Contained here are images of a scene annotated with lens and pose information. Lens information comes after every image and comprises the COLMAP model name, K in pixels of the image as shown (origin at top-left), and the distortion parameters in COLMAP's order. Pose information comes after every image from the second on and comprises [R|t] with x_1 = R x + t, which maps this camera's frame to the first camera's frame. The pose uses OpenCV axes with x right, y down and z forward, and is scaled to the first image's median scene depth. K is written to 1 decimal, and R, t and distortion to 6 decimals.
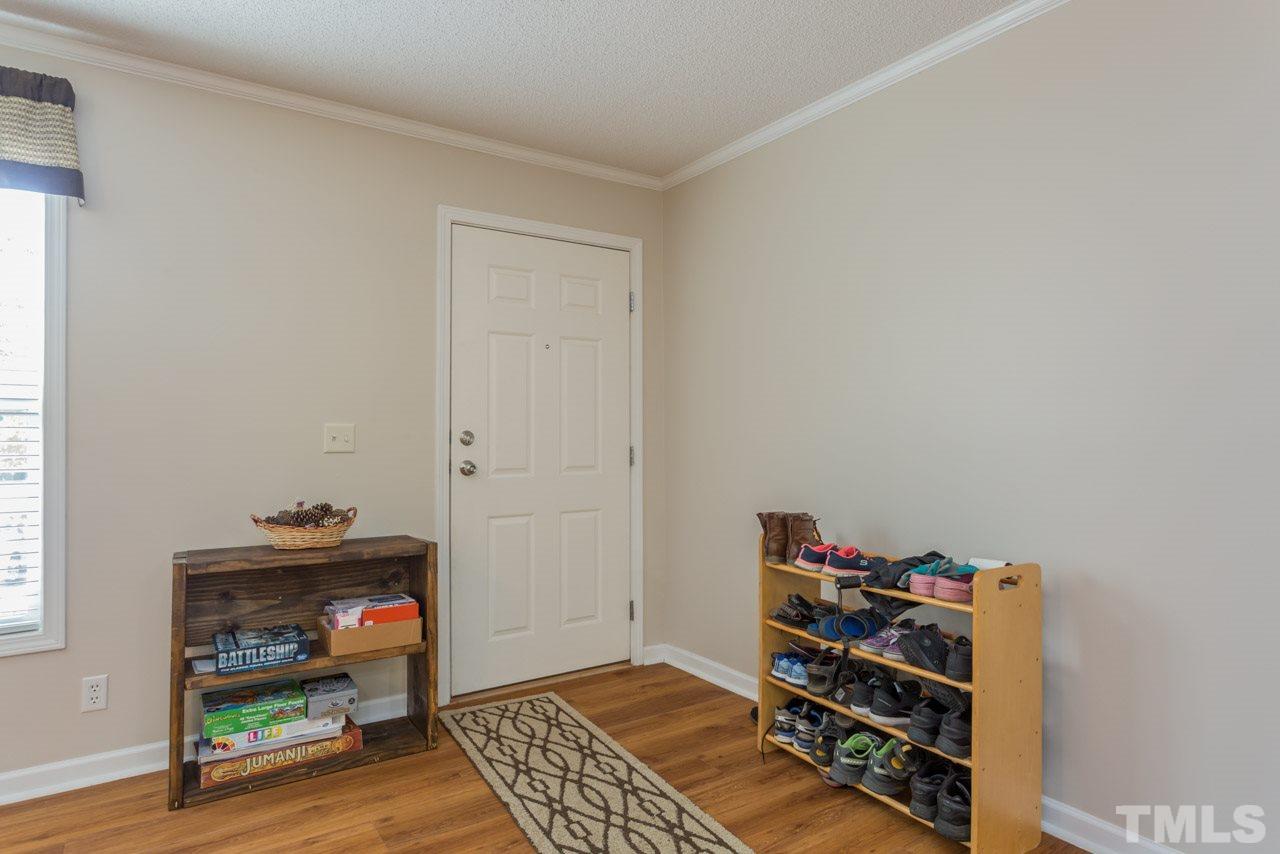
lens RADIAL K [[728.9, 0, 613.1], [0, 728.9, 423.3], [0, 0, 1]] dist [0.000858, -0.000234]
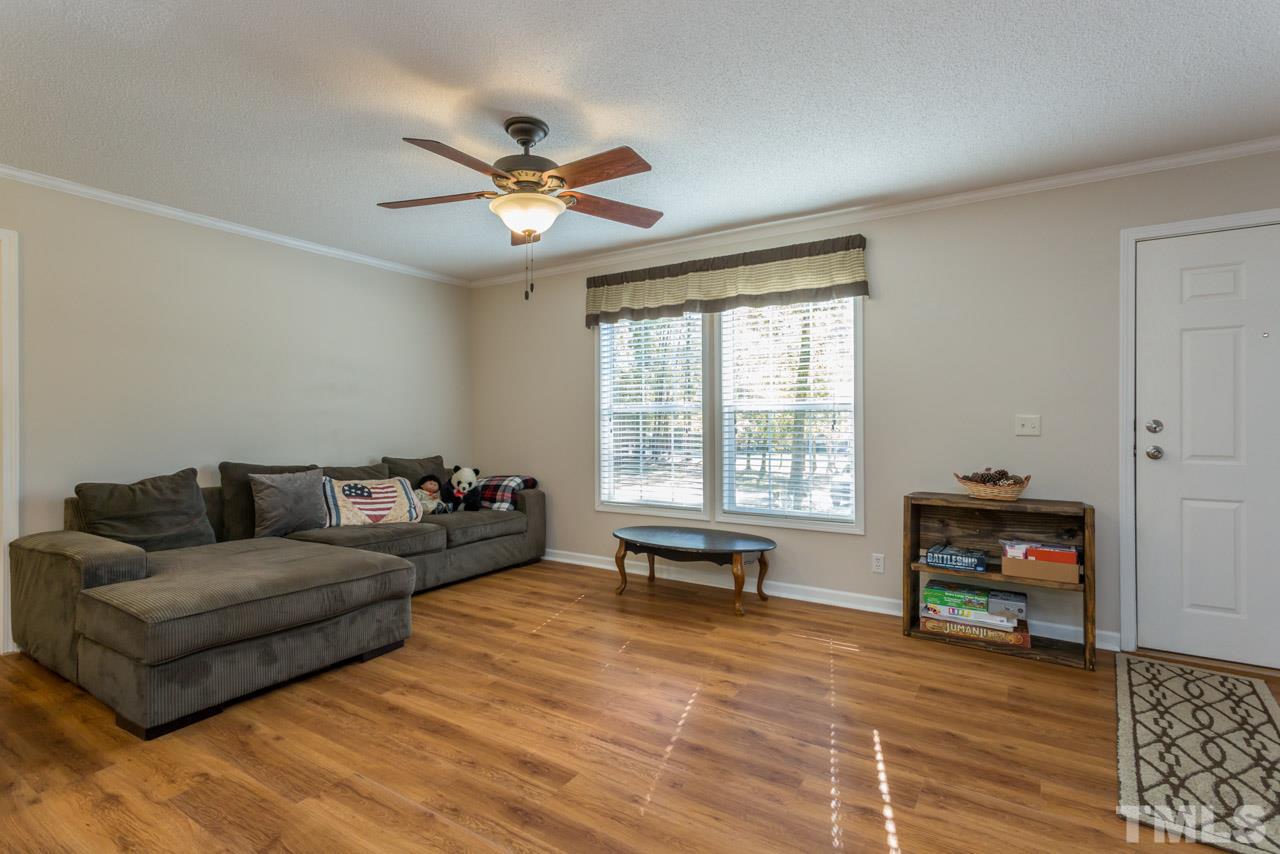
lens RADIAL K [[620.6, 0, 638.3], [0, 620.6, 421.8], [0, 0, 1]] dist [0.015132, 0.000479]
pose [[0.397907, 0.004467, -0.917415, 0.464803], [0.011303, 0.999888, 0.009772, -0.006490], [0.917356, -0.014258, 0.397812, -0.161573]]
